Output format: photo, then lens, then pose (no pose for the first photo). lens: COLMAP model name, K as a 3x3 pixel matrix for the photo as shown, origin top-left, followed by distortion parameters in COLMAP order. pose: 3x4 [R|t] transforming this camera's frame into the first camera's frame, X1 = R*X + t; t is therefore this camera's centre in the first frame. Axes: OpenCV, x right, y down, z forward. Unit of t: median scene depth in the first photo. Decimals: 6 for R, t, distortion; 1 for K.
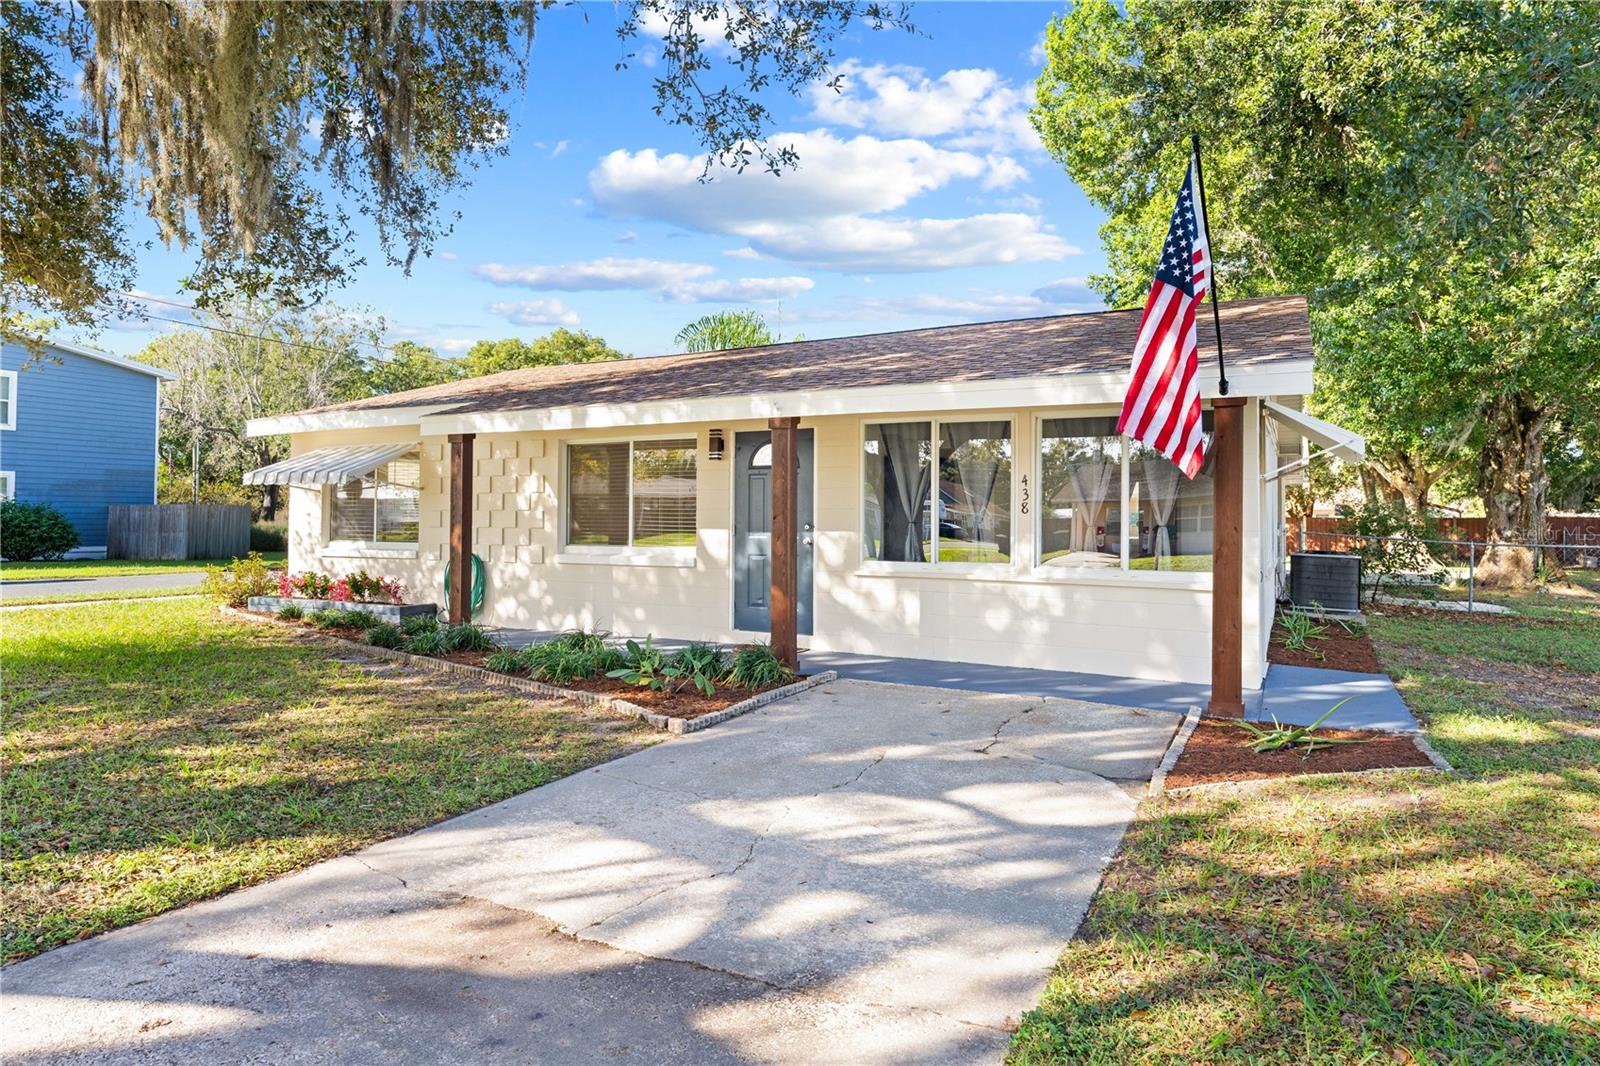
lens RADIAL K [[936.6, 0, 800.7], [0, 936.6, 534.7], [0, 0, 1]] dist [-0.000430, 0.001006]
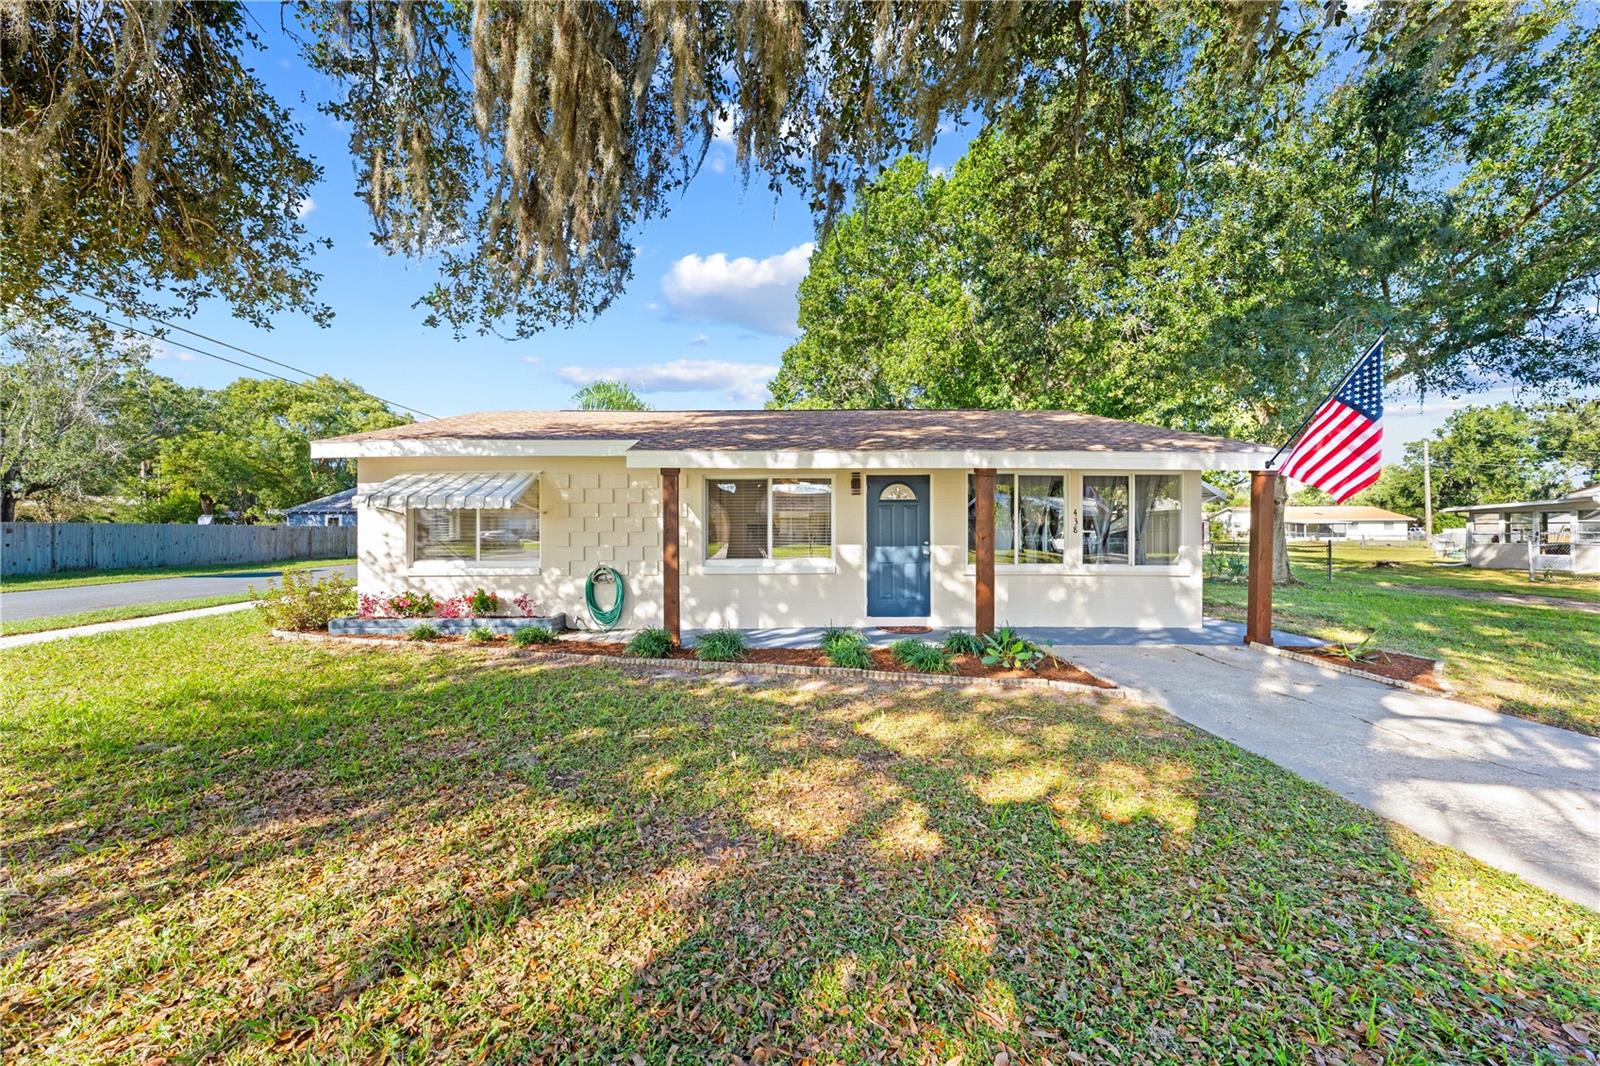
lens RADIAL K [[566.3, 0, 798.6], [0, 566.3, 524.0], [0, 0, 1]] dist [-0.002126, -0.000020]
pose [[0.877801, -0.000929, 0.479025, -0.569755], [0.014410, 0.999597, -0.024468, -0.016577], [-0.478809, 0.028381, 0.877460, 0.299532]]
